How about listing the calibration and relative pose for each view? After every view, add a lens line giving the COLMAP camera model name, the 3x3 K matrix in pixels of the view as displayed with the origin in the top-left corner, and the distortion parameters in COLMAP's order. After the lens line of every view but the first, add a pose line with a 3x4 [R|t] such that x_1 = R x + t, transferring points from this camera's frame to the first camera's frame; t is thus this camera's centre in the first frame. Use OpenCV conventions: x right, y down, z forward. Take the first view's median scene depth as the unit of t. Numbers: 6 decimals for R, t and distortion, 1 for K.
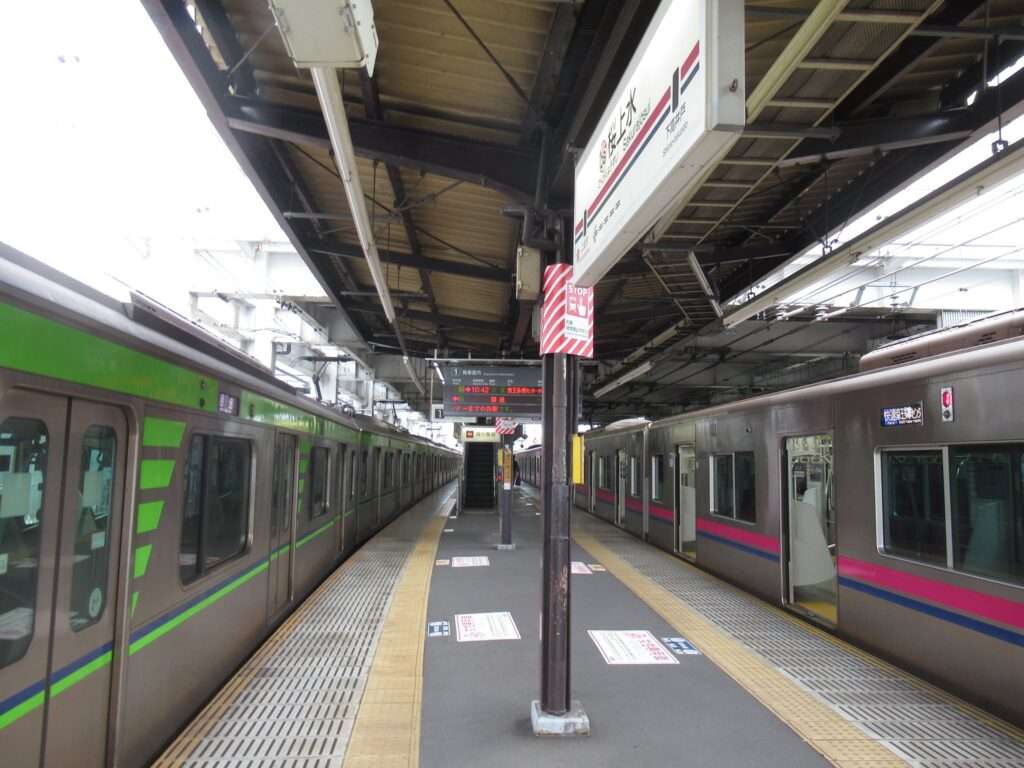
lens RADIAL K [[762.5, 0, 506.3], [0, 762.5, 387.9], [0, 0, 1]] dist [0.001549, -0.001784]
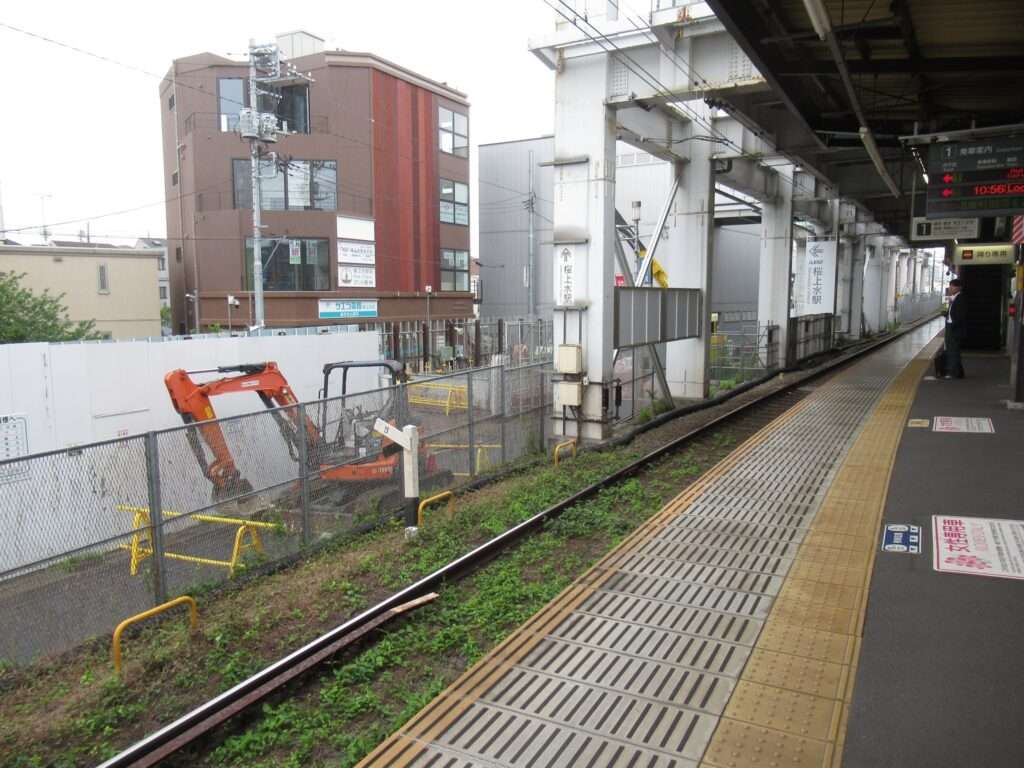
lens RADIAL K [[762.5, 0, 506.3], [0, 762.5, 387.9], [0, 0, 1]] dist [0.001549, -0.001784]
pose [[0.832932, 0.044139, -0.551613, -0.010261], [0.073296, 0.979231, 0.189033, 0.027234], [0.548500, -0.197883, 0.812398, 0.190218]]
